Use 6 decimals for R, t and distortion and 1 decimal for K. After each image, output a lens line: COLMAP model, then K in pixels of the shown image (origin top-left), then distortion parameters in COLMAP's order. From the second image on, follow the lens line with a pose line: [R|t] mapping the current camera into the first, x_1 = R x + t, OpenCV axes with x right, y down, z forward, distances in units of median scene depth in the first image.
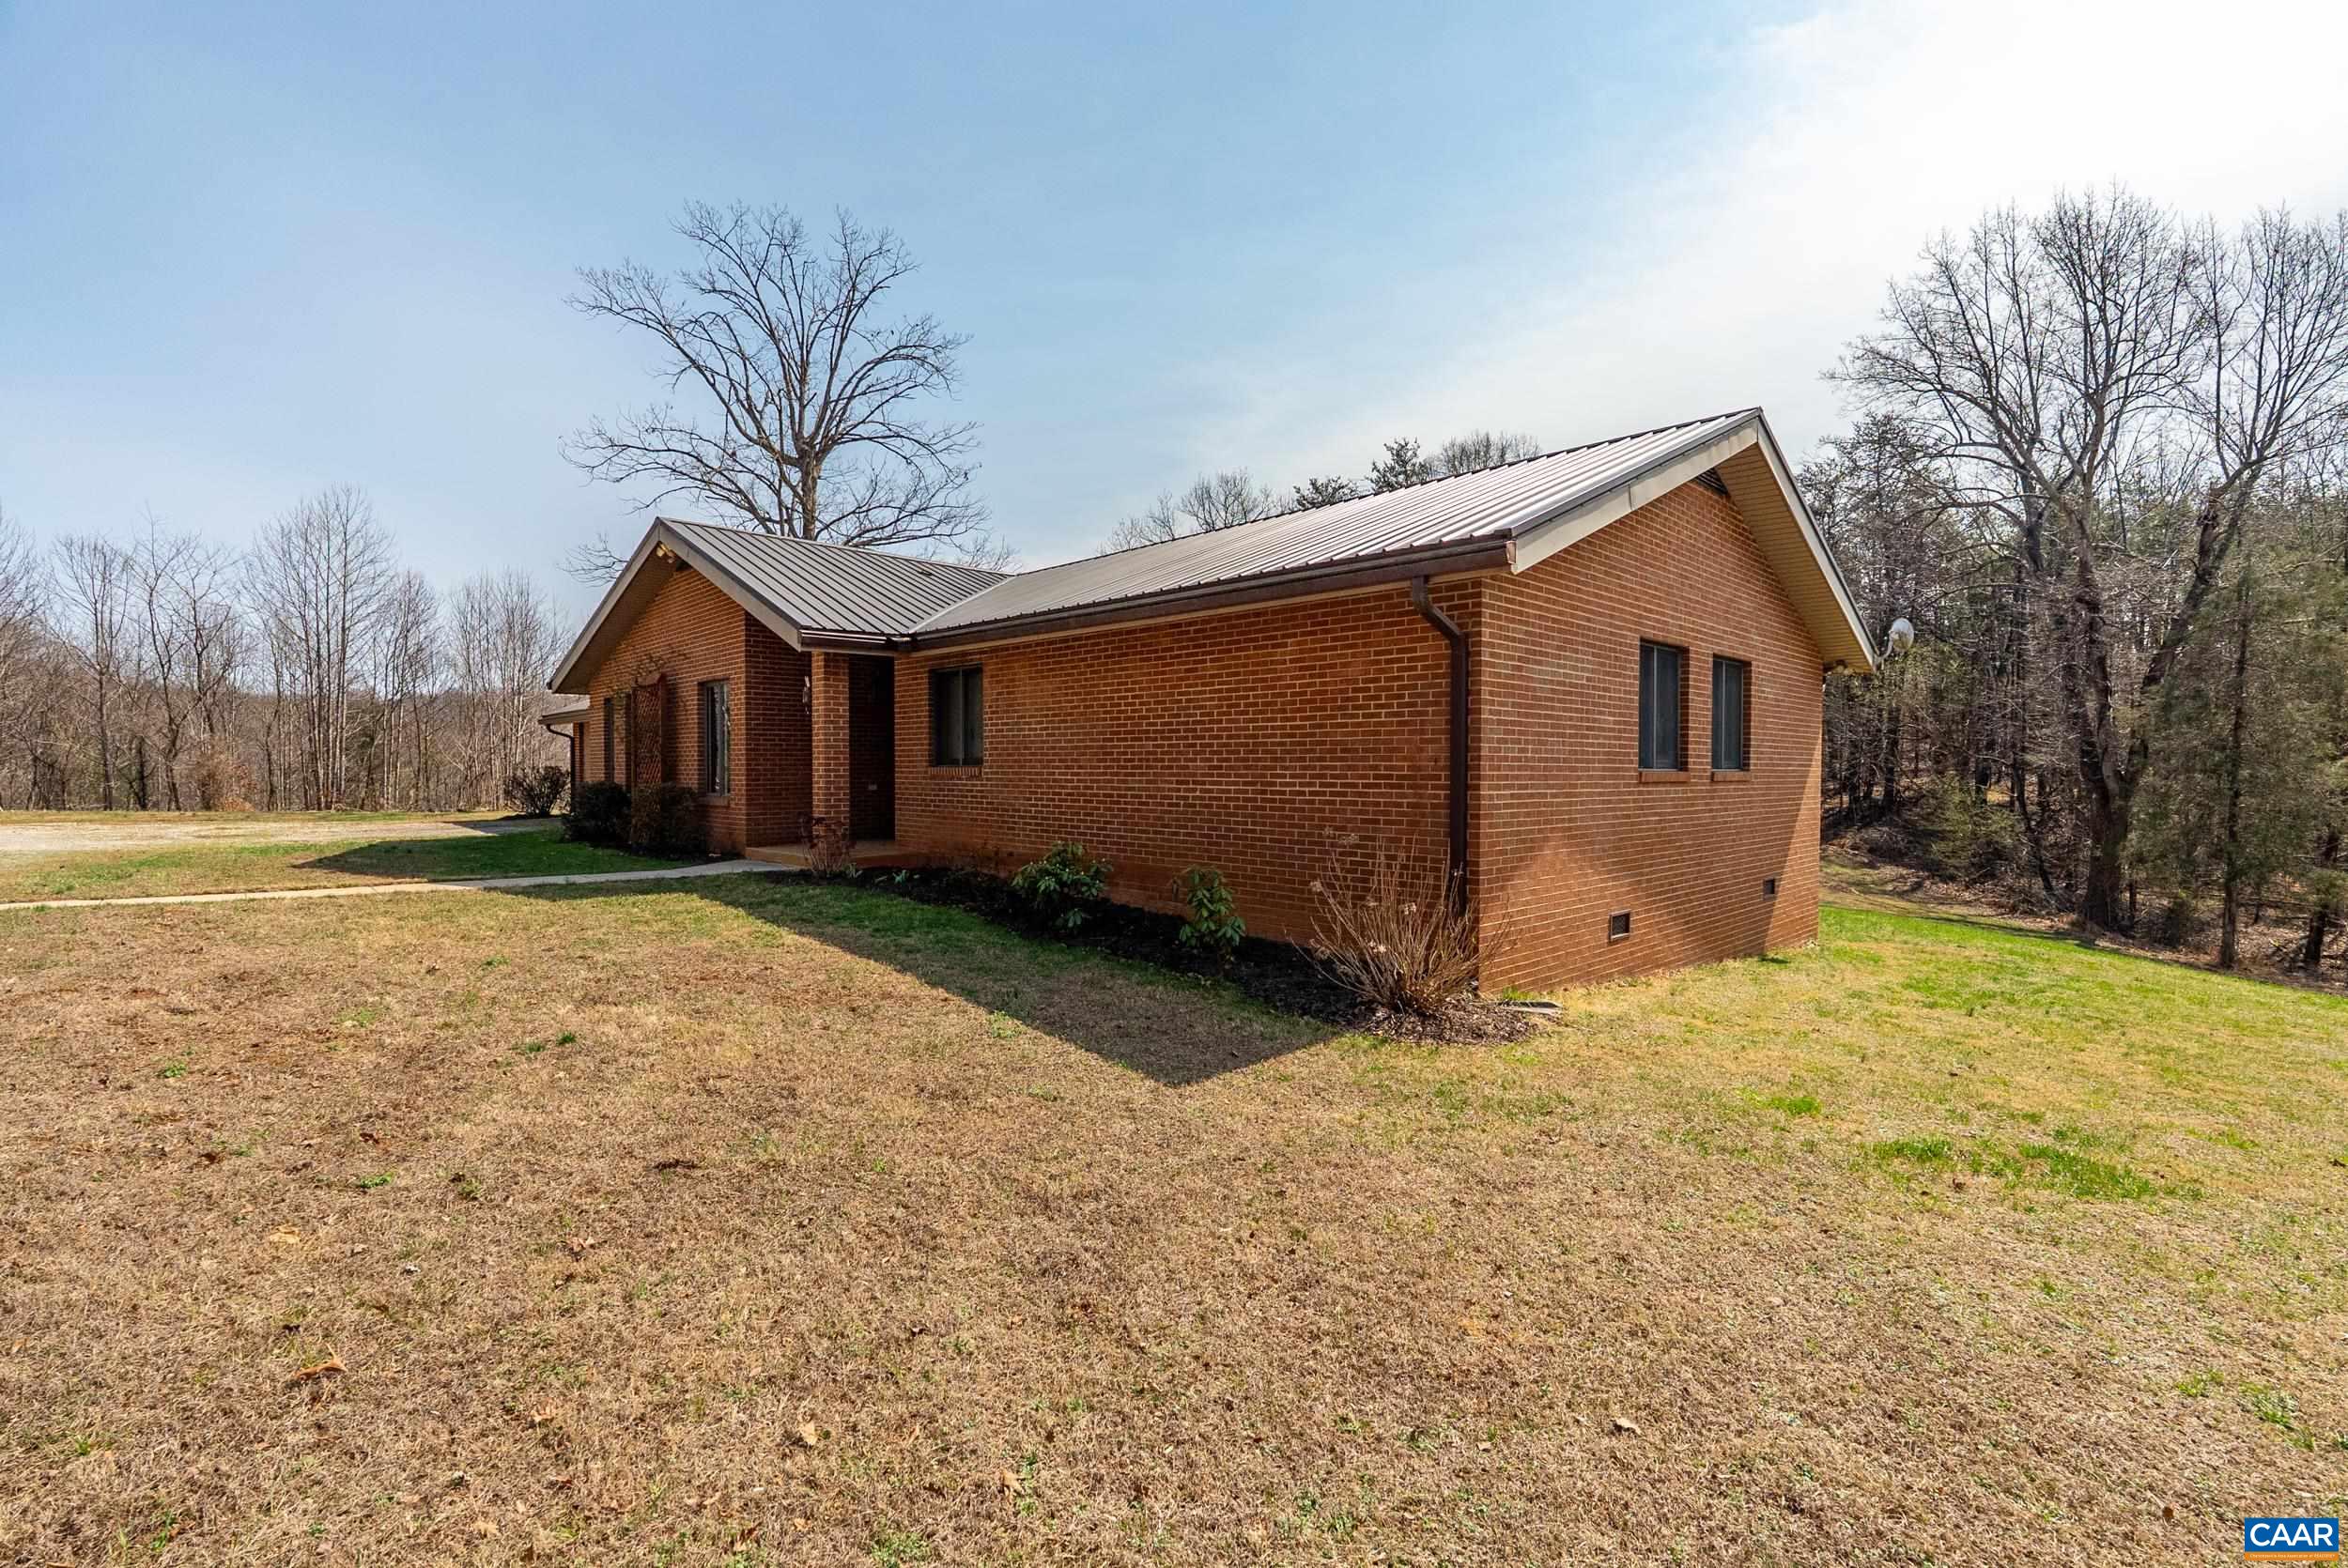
lens RADIAL K [[1064.1, 0, 1174.0], [0, 1064.1, 784.0], [0, 0, 1]] dist [-0.006631, 0.000209]
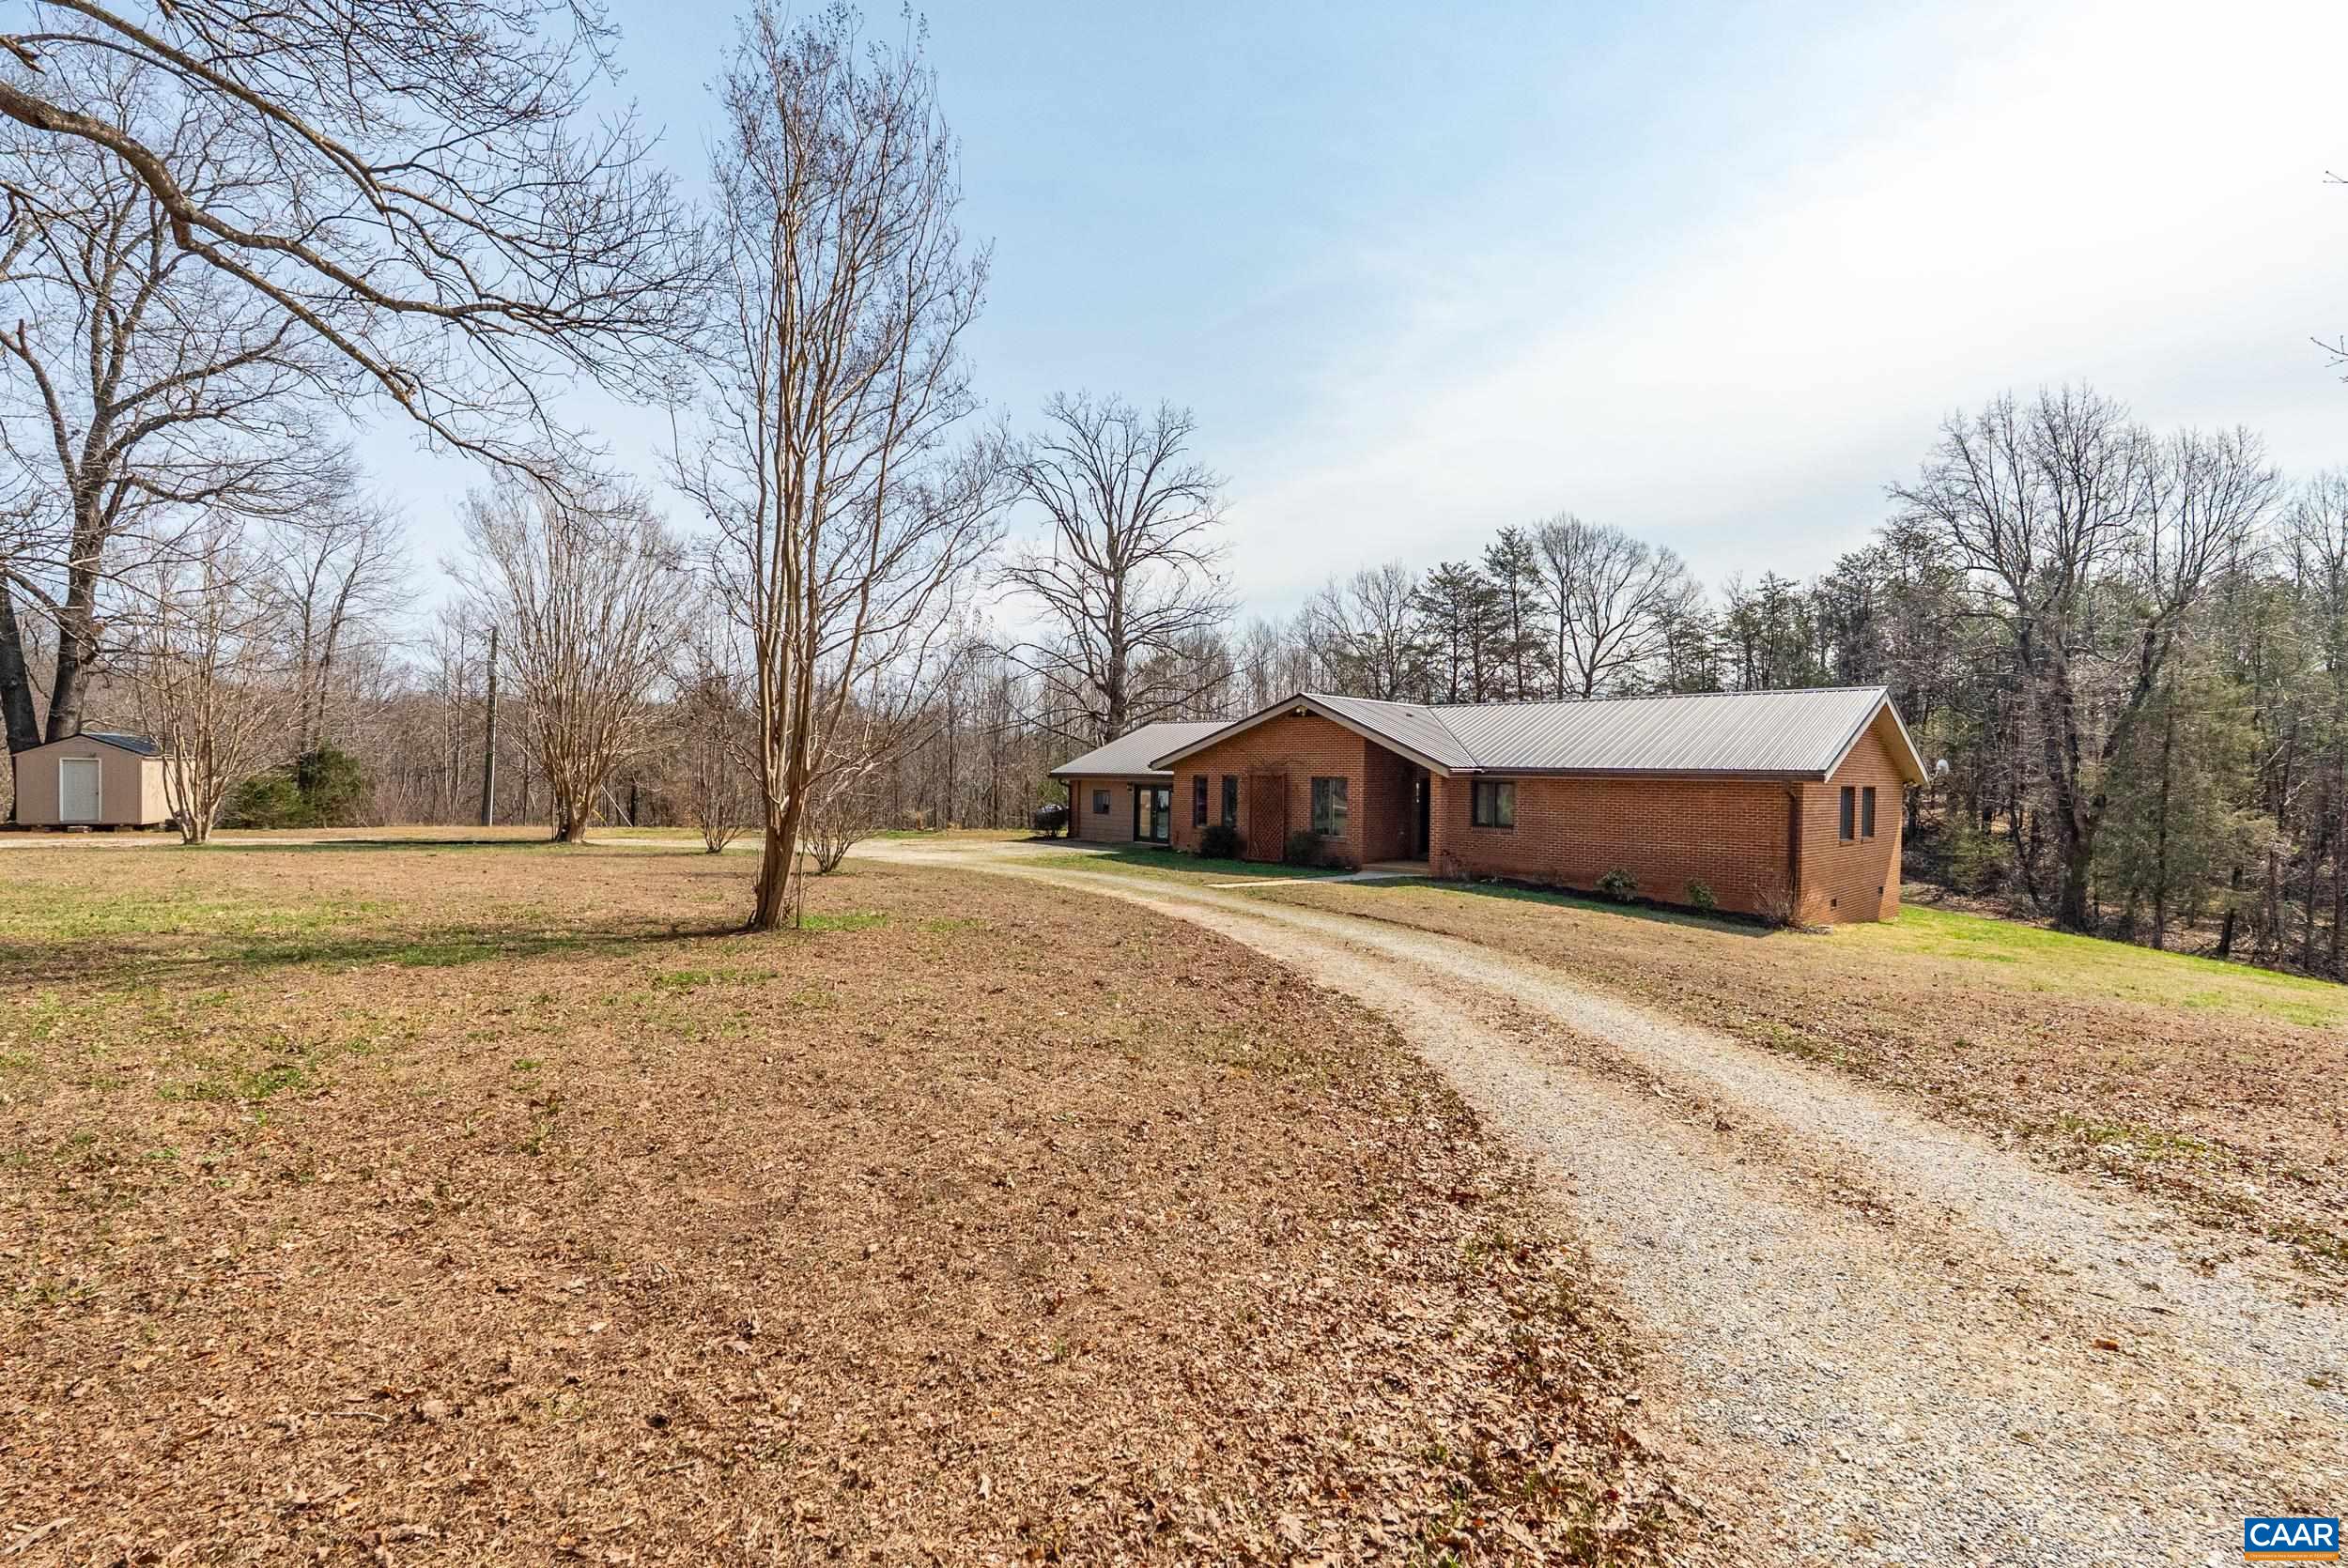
lens RADIAL K [[1088.1, 0, 1171.0], [0, 1088.1, 781.9], [0, 0, 1]] dist [-0.000196, 0.000053]
pose [[0.999922, 0.011520, 0.004896, -0.304375], [-0.011475, 0.999893, -0.009028, -0.029475], [-0.004999, 0.008971, 0.999947, -0.408984]]
